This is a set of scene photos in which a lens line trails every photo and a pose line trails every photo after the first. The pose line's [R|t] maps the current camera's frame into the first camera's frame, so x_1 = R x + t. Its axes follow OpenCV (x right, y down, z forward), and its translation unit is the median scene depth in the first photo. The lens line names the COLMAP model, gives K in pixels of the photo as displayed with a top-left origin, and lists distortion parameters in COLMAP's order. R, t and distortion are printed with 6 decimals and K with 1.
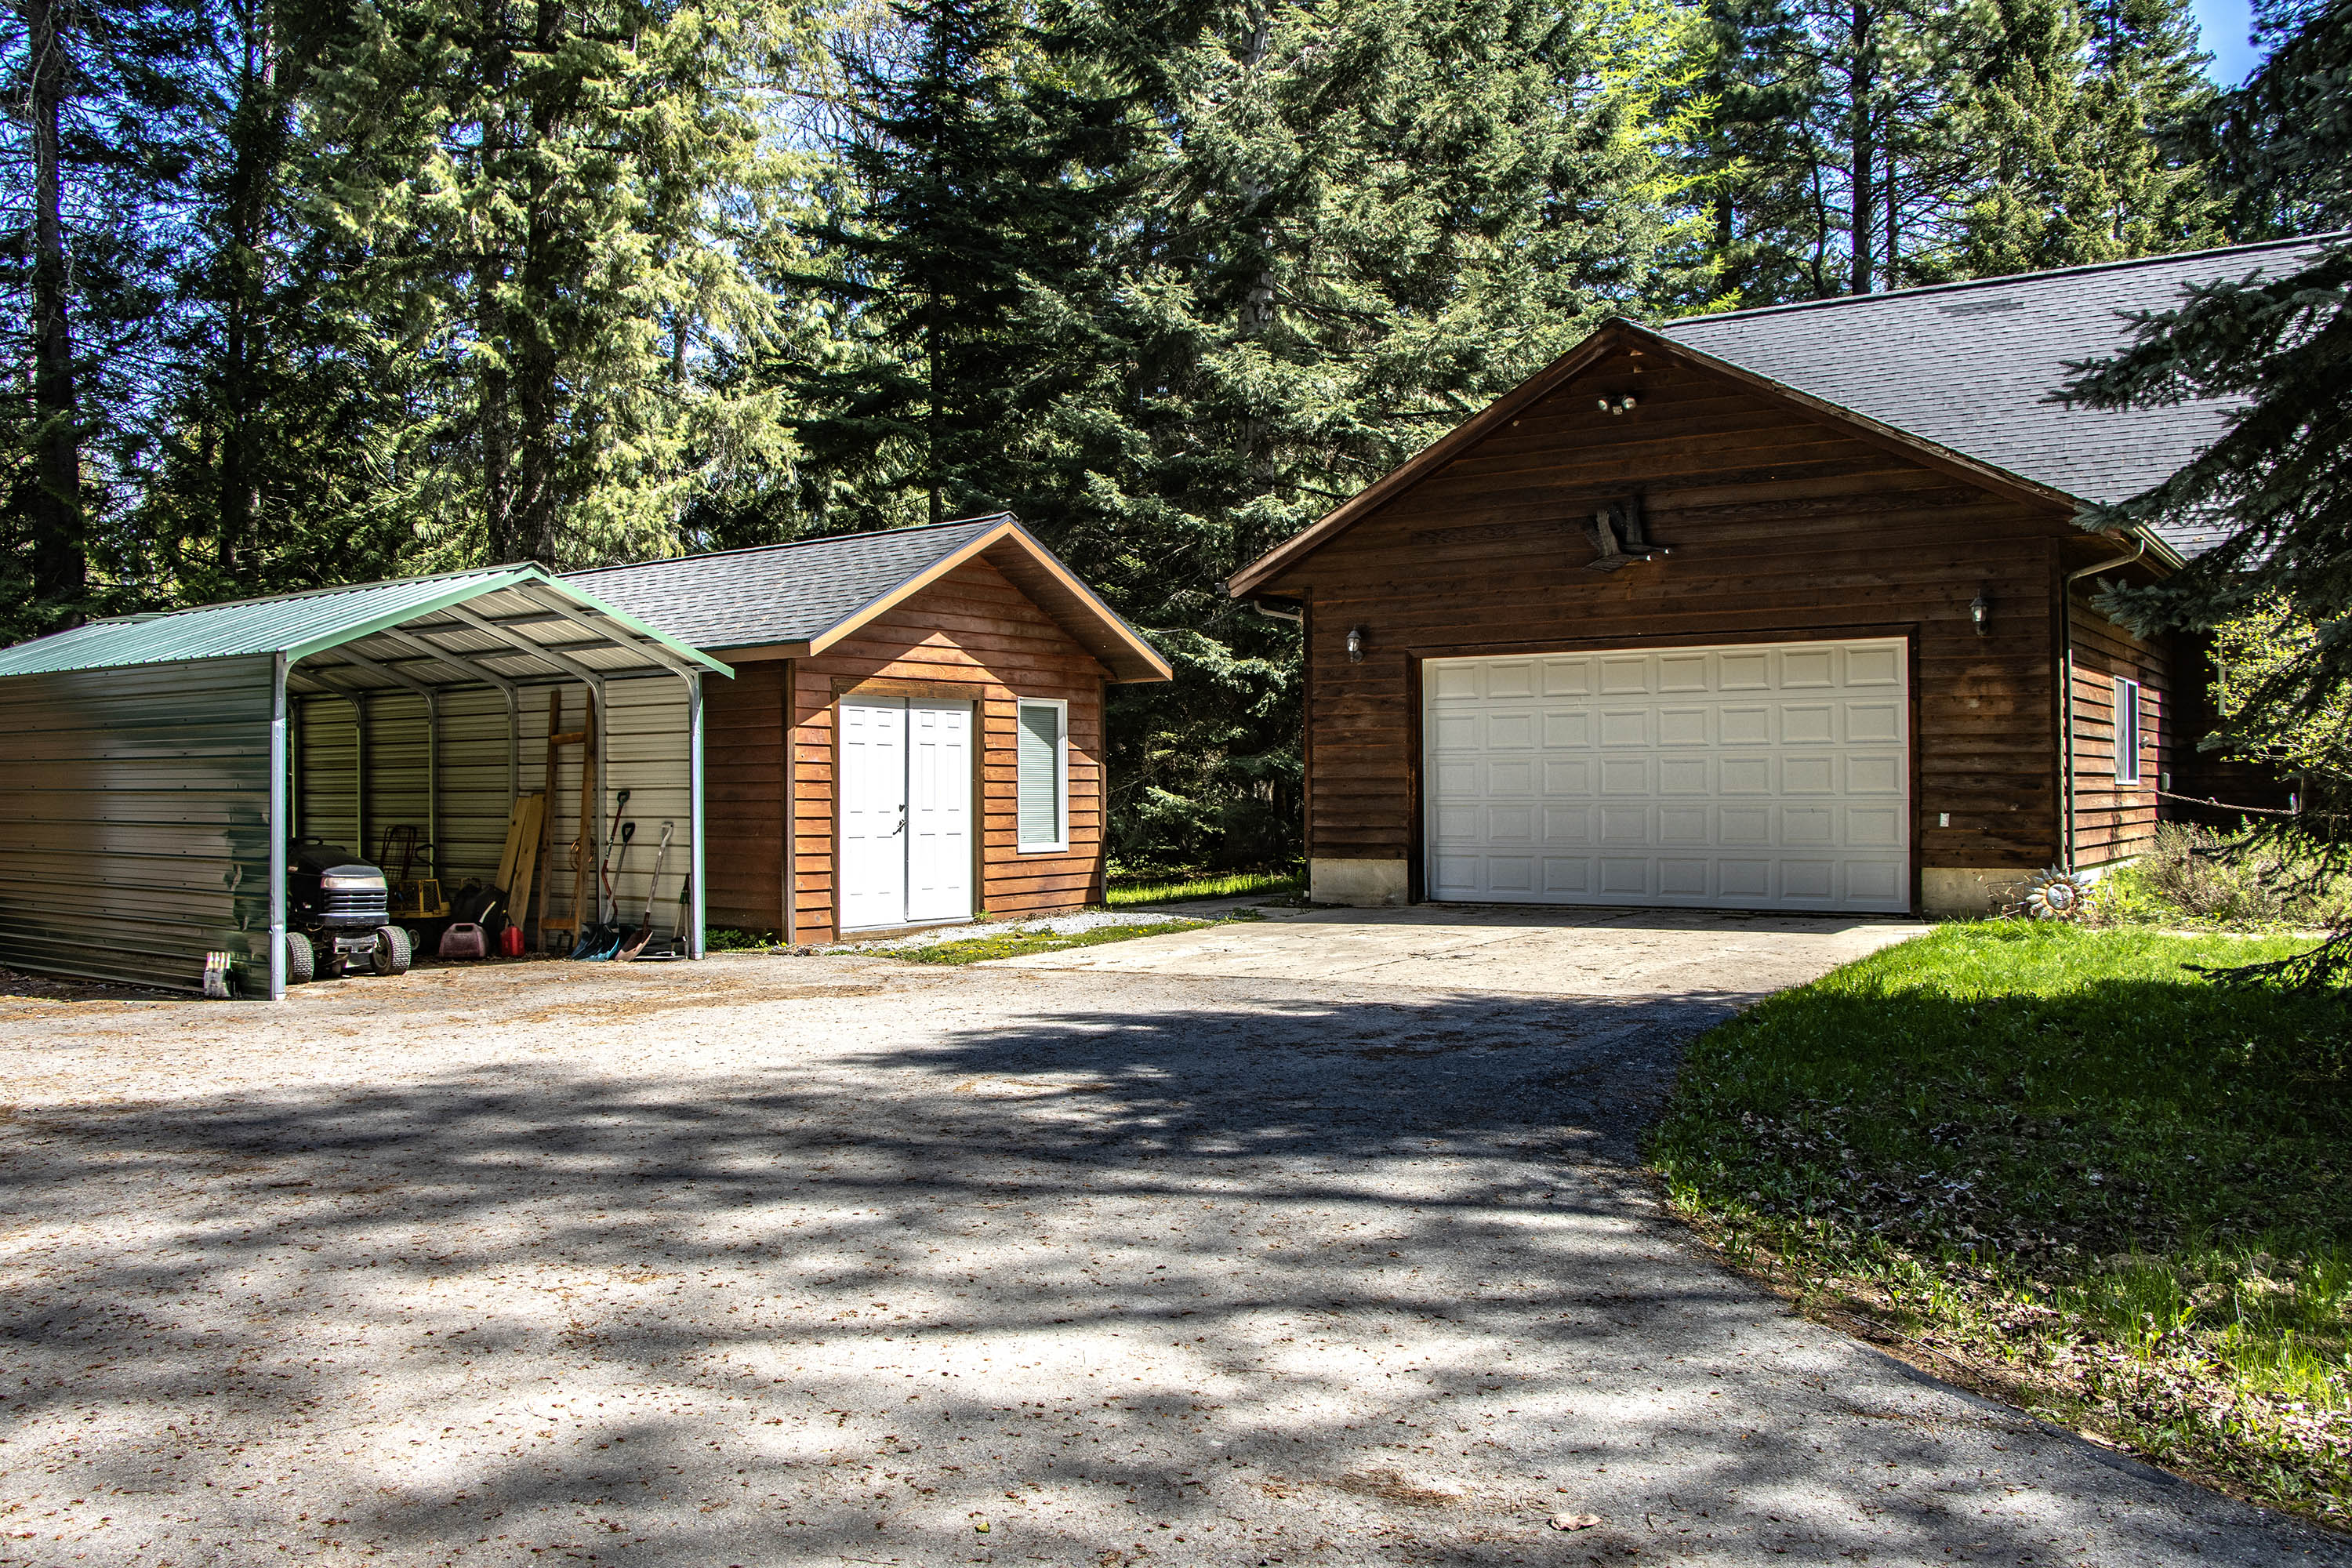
lens RADIAL K [[1946.5, 0, 1176.0], [0, 1946.5, 784.0], [0, 0, 1]] dist [-0.190844, 0.179339]
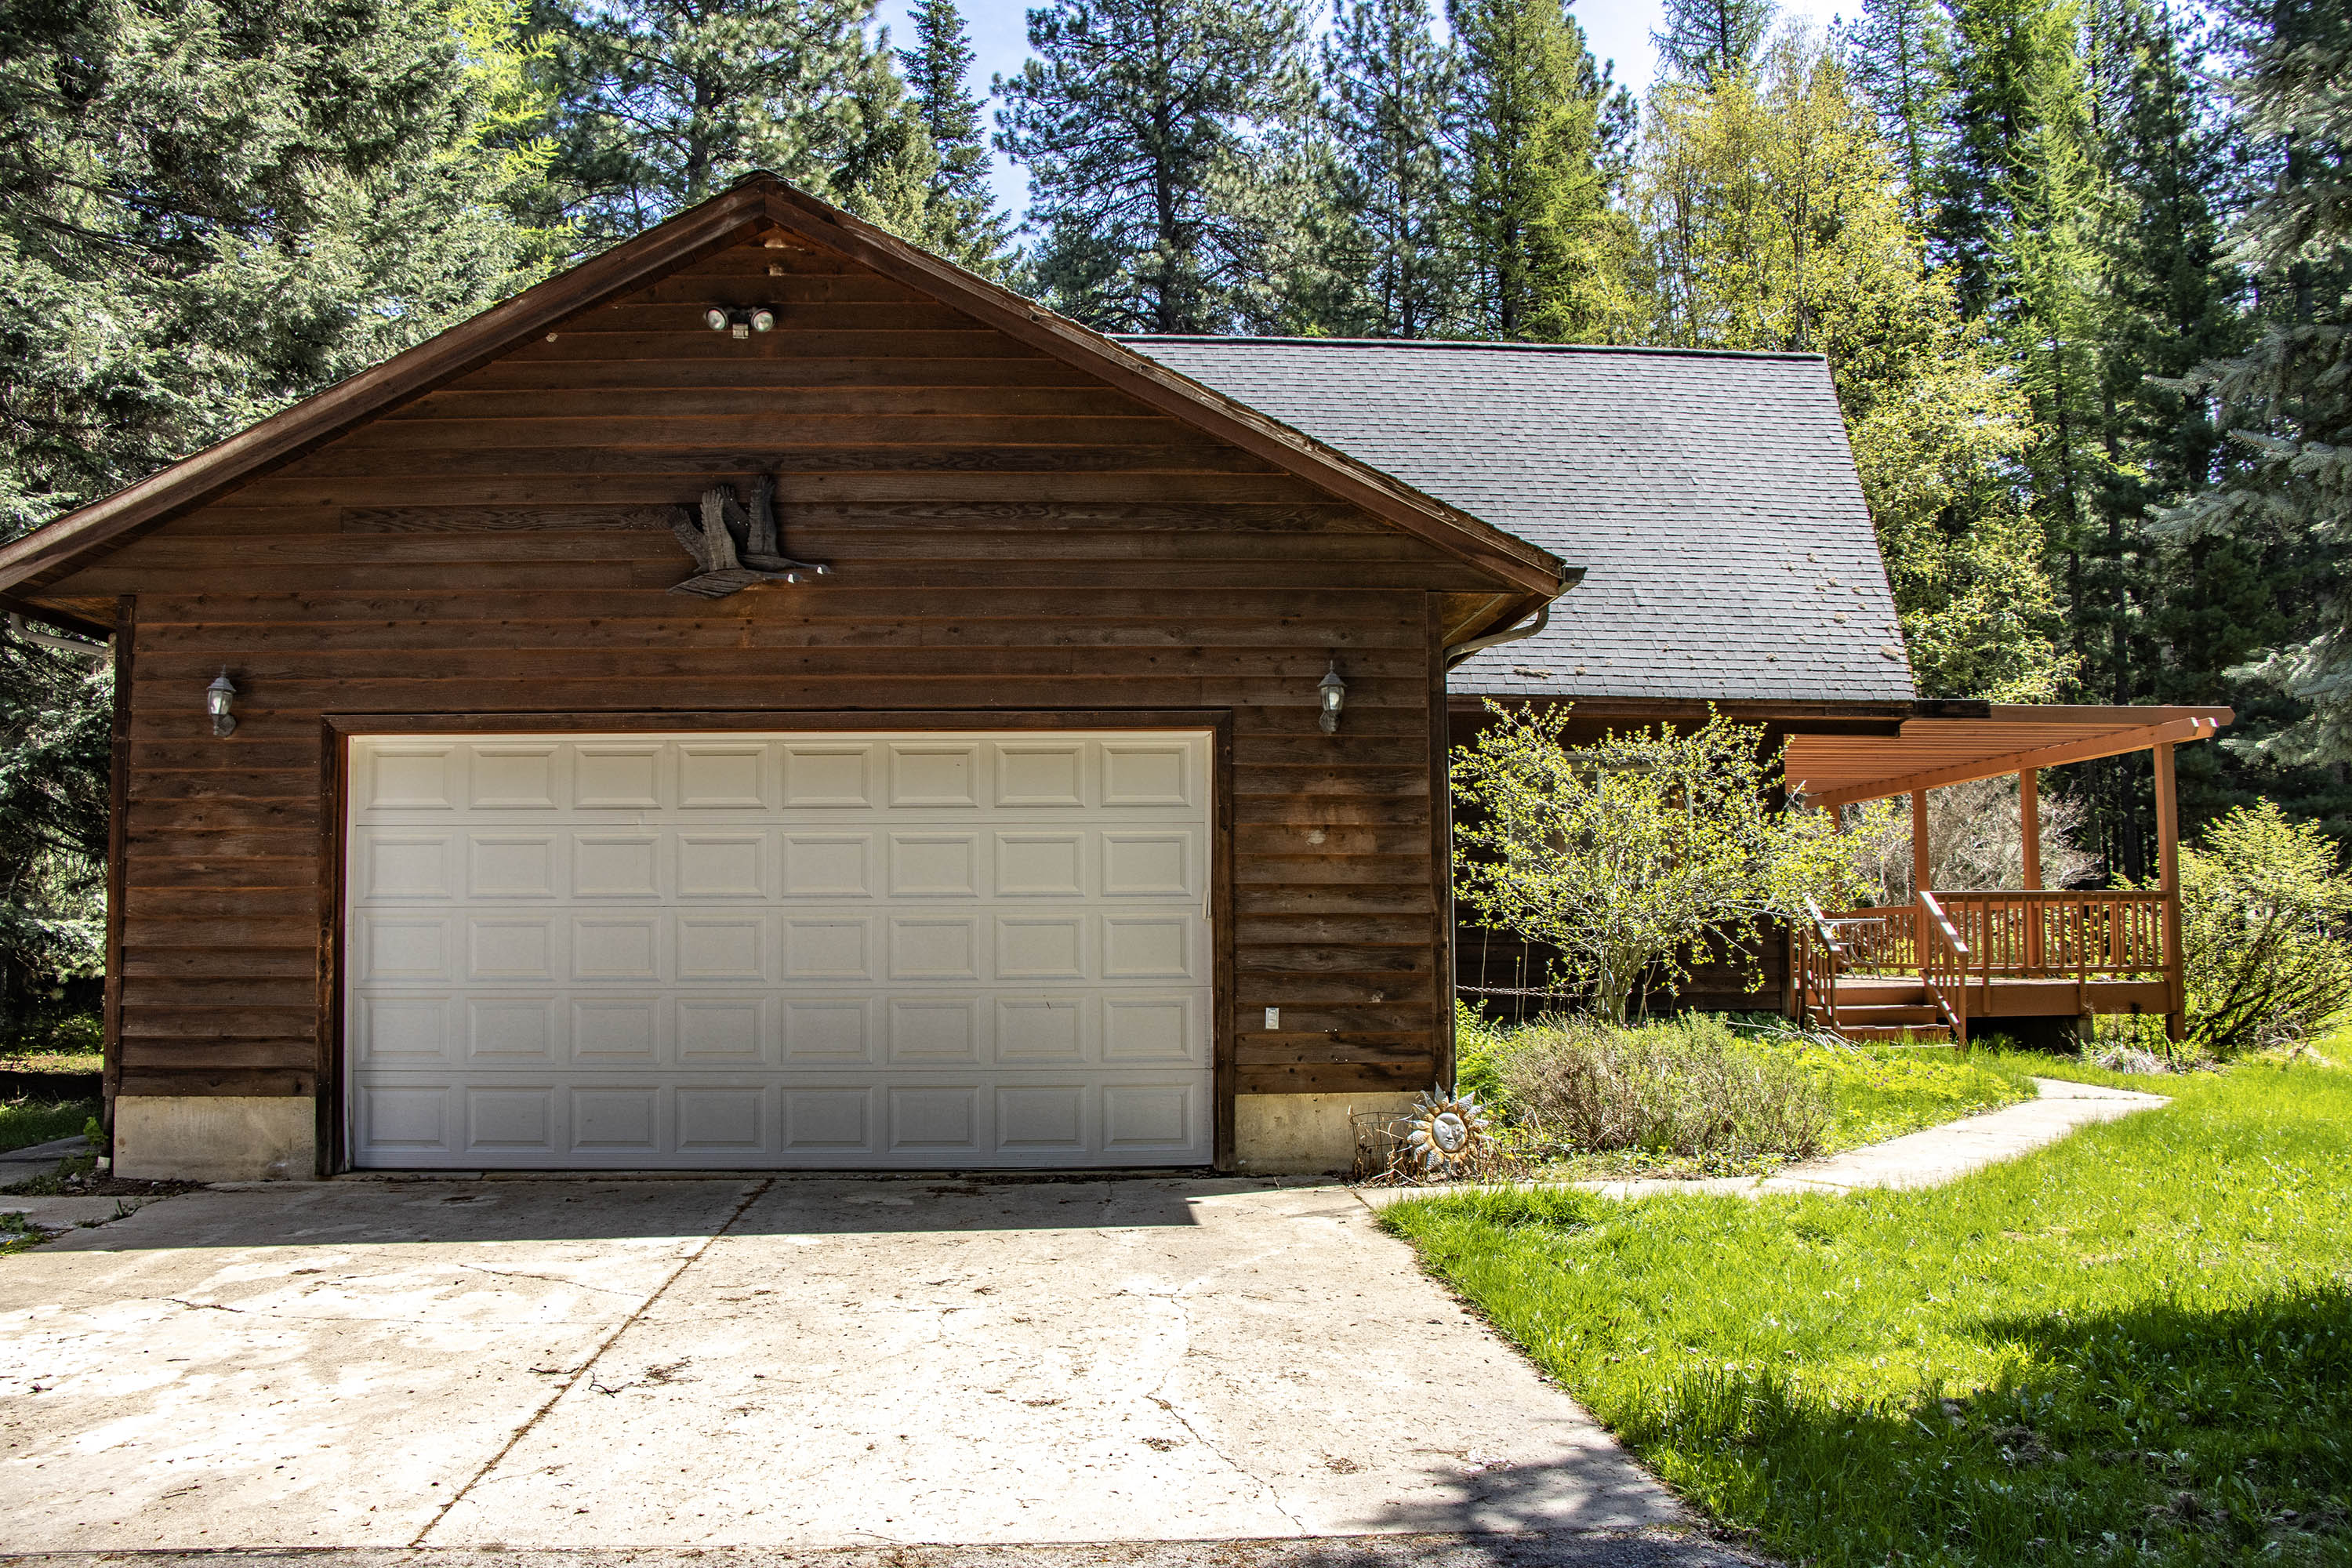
lens RADIAL K [[1946.5, 0, 1176.0], [0, 1946.5, 784.0], [0, 0, 1]] dist [-0.190844, 0.179339]
pose [[0.783156, 0.048264, 0.619949, -0.025326], [0.001720, 0.996811, -0.079775, -0.006994], [-0.621823, 0.063542, 0.780576, 0.460091]]
